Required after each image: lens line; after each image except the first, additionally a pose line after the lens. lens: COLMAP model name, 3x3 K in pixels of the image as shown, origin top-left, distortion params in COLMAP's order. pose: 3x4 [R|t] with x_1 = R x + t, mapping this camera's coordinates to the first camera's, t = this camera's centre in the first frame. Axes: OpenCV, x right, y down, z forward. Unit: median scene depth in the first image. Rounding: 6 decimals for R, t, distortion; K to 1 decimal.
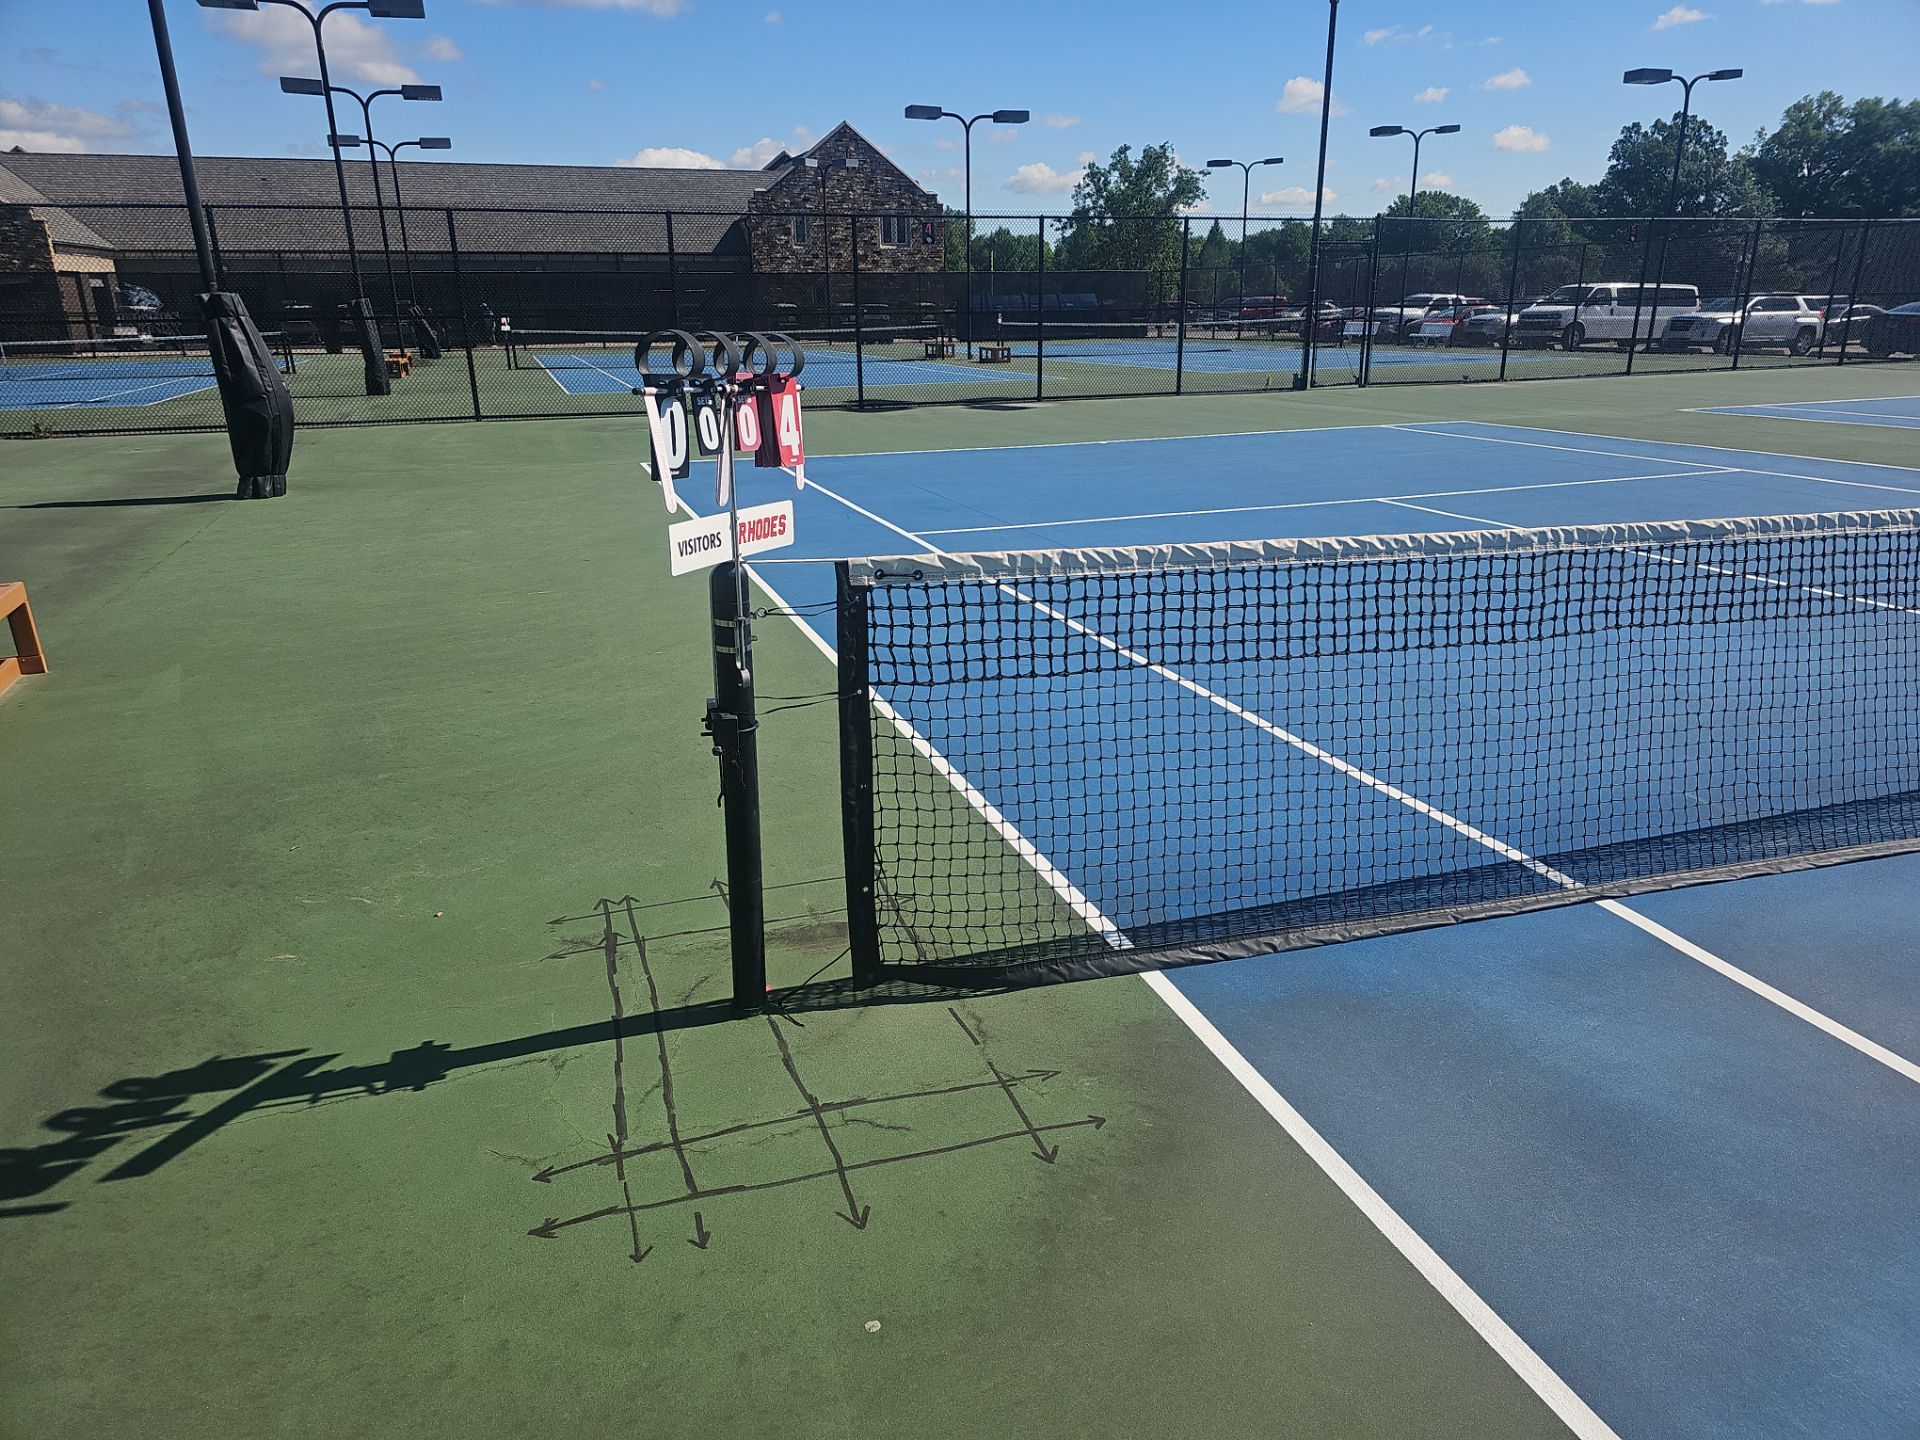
lens RADIAL K [[1261.0, 0, 956.9], [0, 1261.0, 728.6], [0, 0, 1]] dist [0.043122, -0.036119]
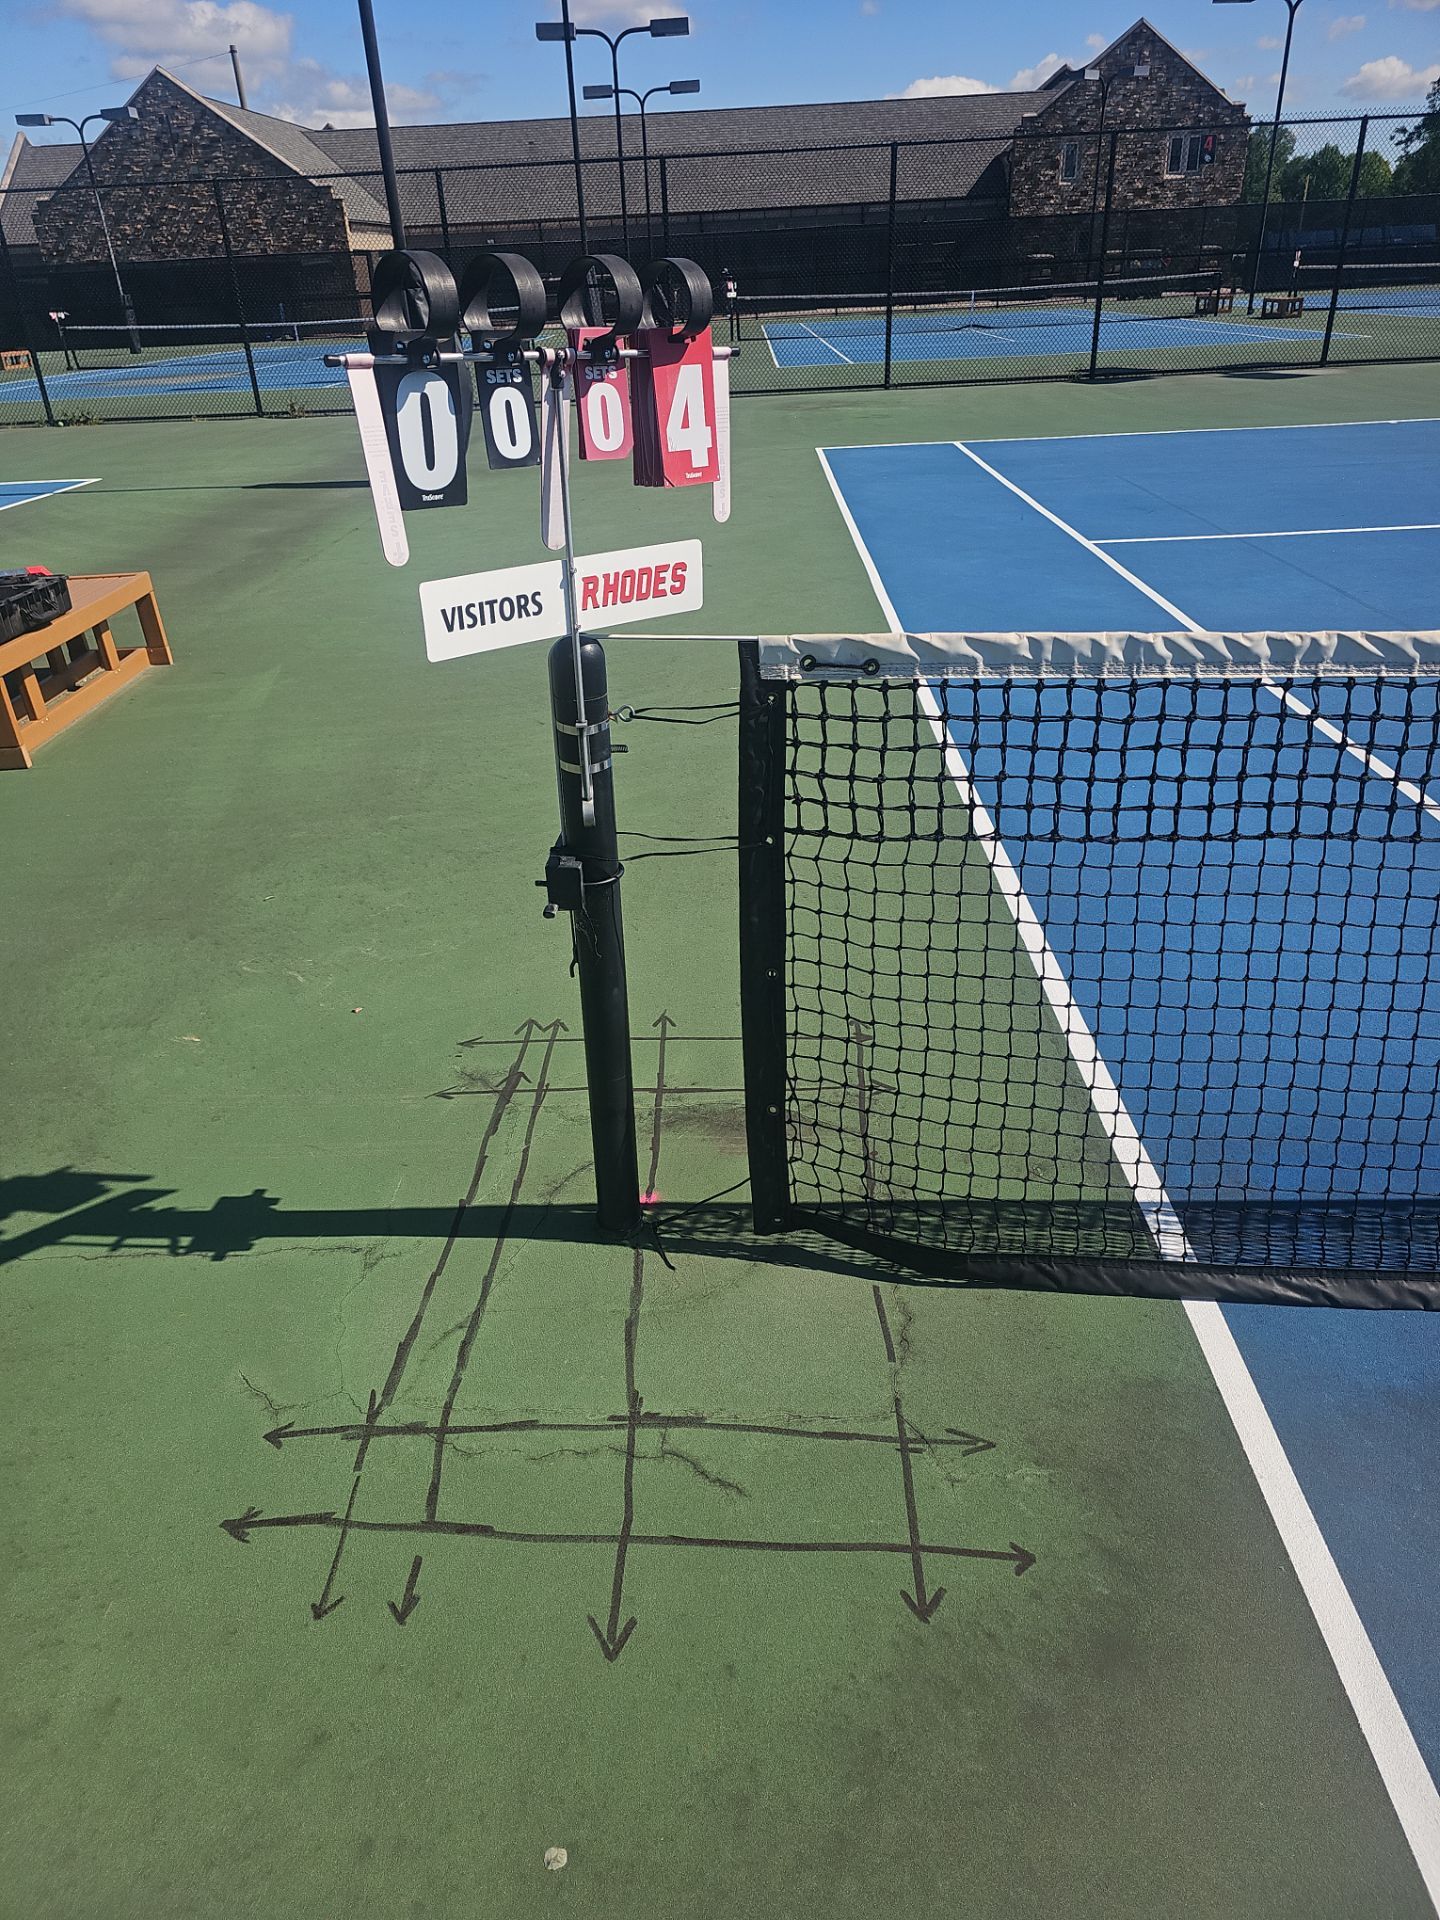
lens RADIAL K [[1261.0, 0, 703.8], [0, 1261.0, 961.8], [0, 0, 1]] dist [0.043122, -0.036119]
pose [[0.934689, 0.142501, -0.325655, 0.034485], [-0.081723, 0.977734, 0.193279, -0.027297], [0.345946, -0.154042, 0.925523, 0.105549]]
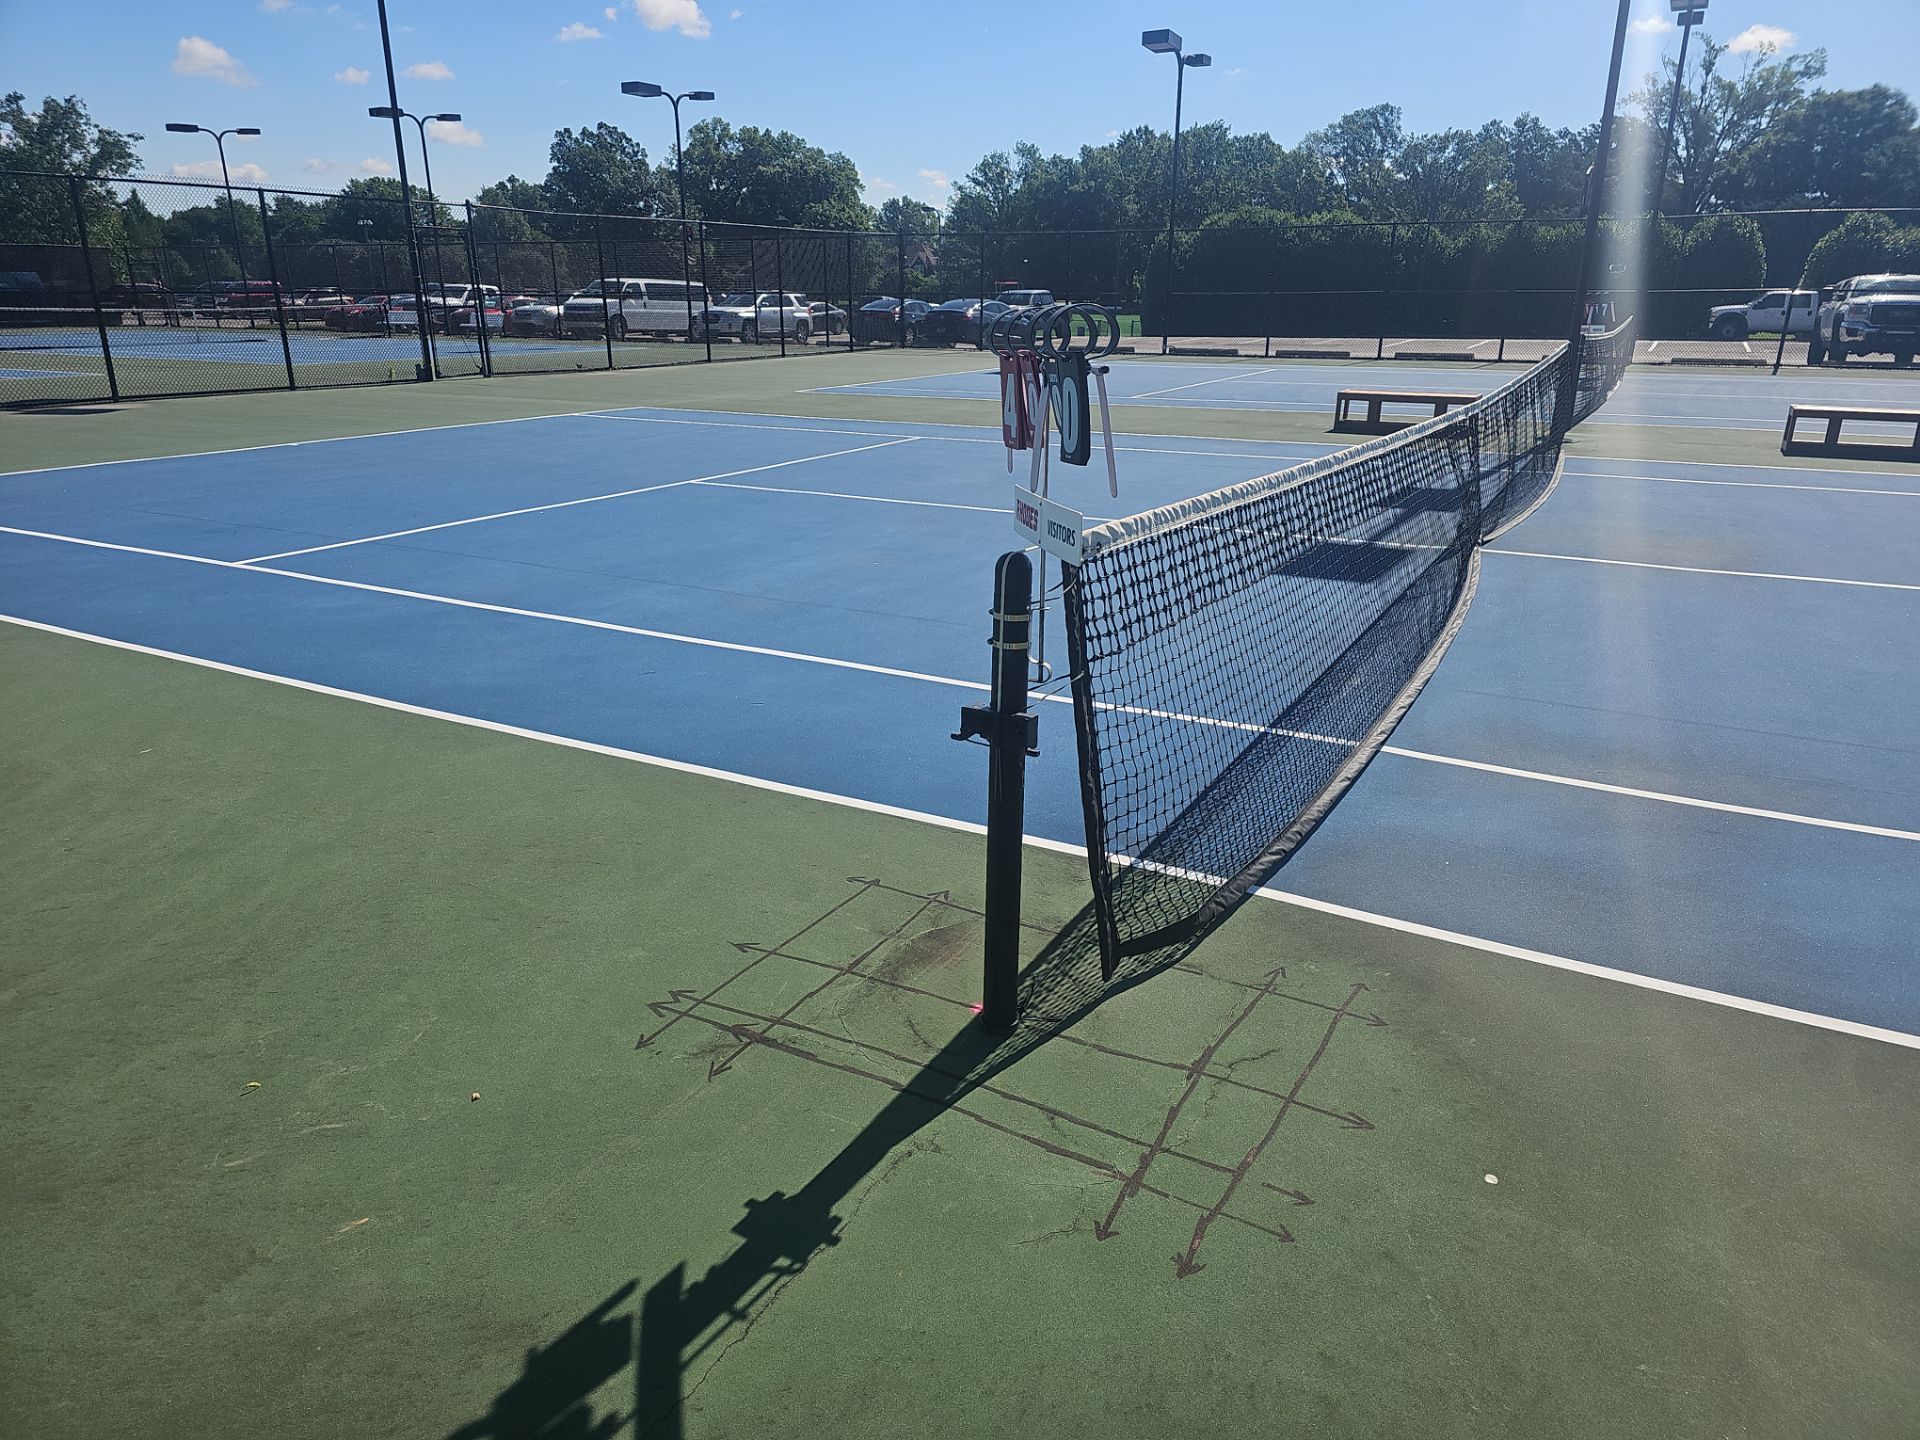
lens RADIAL K [[1261.0, 0, 957.6], [0, 1261.0, 729.5], [0, 0, 1]] dist [0.043122, -0.036119]
pose [[0.742932, -0.205876, 0.636920, -0.233674], [0.201495, 0.976176, 0.080503, -0.024320], [-0.638320, 0.068528, 0.766715, 0.088462]]
